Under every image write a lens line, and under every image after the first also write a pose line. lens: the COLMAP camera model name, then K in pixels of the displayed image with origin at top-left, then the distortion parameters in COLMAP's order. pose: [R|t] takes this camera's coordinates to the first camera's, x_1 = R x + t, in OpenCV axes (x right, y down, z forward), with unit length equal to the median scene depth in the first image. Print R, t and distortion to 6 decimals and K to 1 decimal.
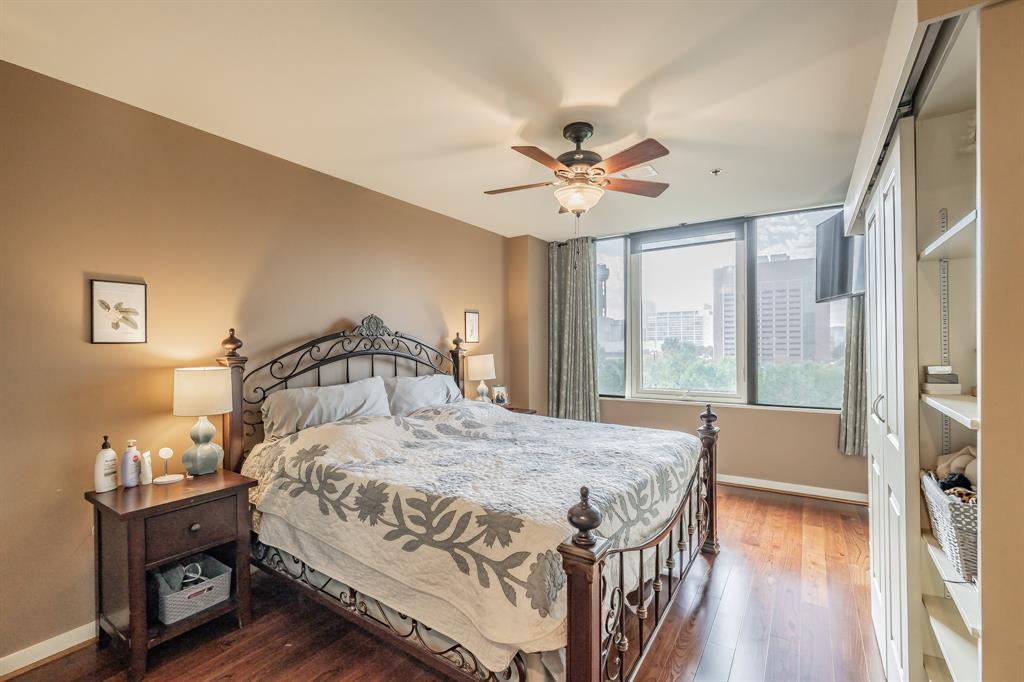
lens RADIAL K [[454.7, 0, 497.5], [0, 454.7, 346.6], [0, 0, 1]] dist [0.002508, 0.000078]
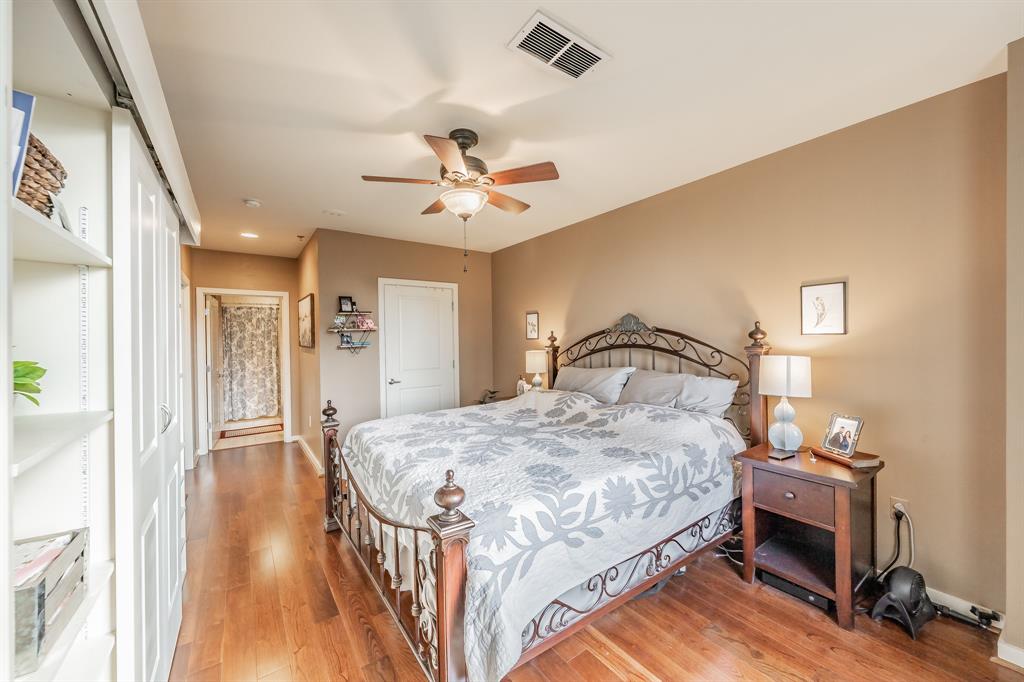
lens RADIAL K [[380.8, 0, 515.5], [0, 380.8, 341.3], [0, 0, 1]] dist [-0.001340, -0.000275]
pose [[-0.348201, 0.017431, -0.937258, 0.925190], [0.012866, 0.999822, 0.013815, -0.020320], [0.937332, -0.007248, -0.348363, 1.364130]]
